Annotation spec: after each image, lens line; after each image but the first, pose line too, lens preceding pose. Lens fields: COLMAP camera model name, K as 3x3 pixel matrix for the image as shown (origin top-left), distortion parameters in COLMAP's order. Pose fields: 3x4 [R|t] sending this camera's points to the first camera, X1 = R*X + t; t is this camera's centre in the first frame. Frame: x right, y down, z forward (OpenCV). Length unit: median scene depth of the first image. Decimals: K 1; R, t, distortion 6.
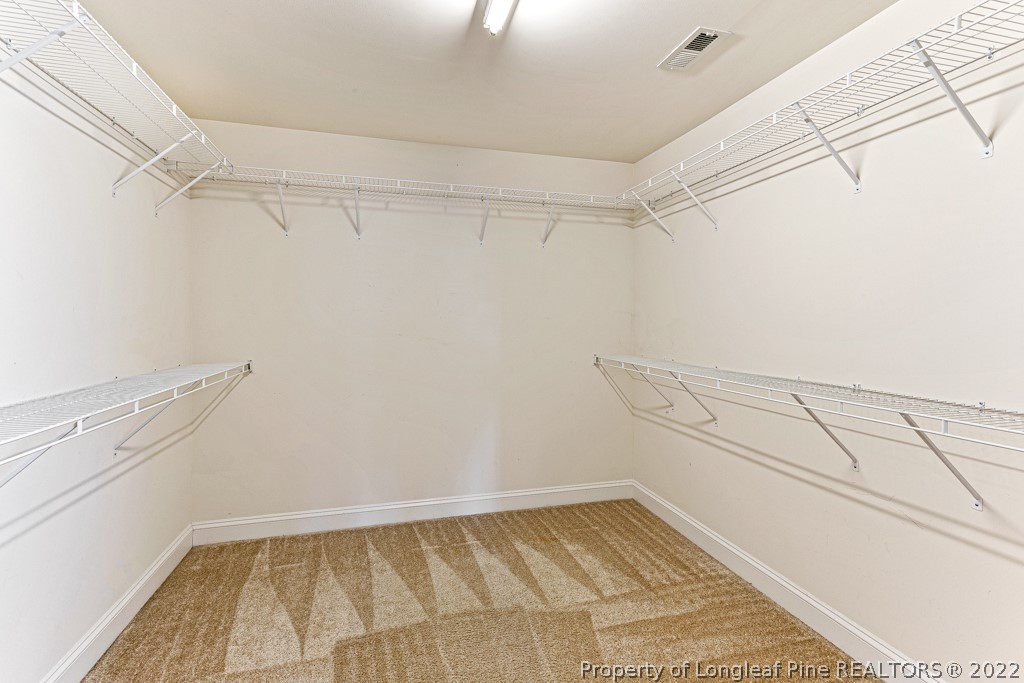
lens RADIAL K [[483.6, 0, 513.9], [0, 483.6, 324.4], [0, 0, 1]] dist [0.024418, -0.000025]
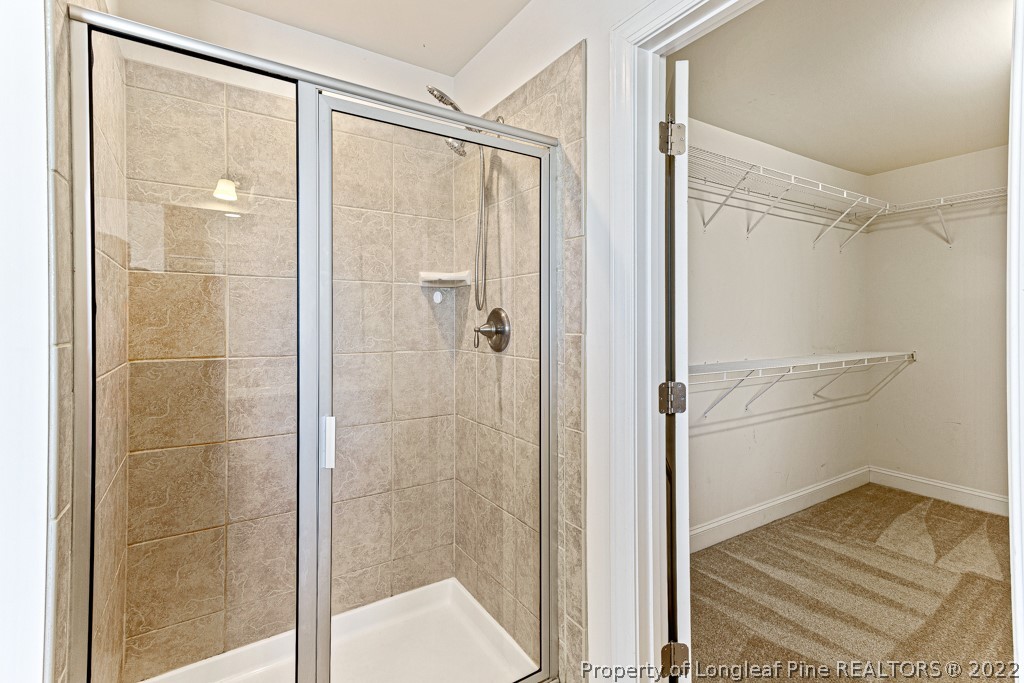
lens RADIAL K [[483.6, 0, 513.9], [0, 483.6, 324.4], [0, 0, 1]] dist [0.024418, -0.000025]
pose [[0.291998, 0.003412, -0.956413, 0.462292], [-0.000162, 0.999994, 0.003518, -0.001615], [0.956419, -0.000872, 0.291997, -0.451399]]
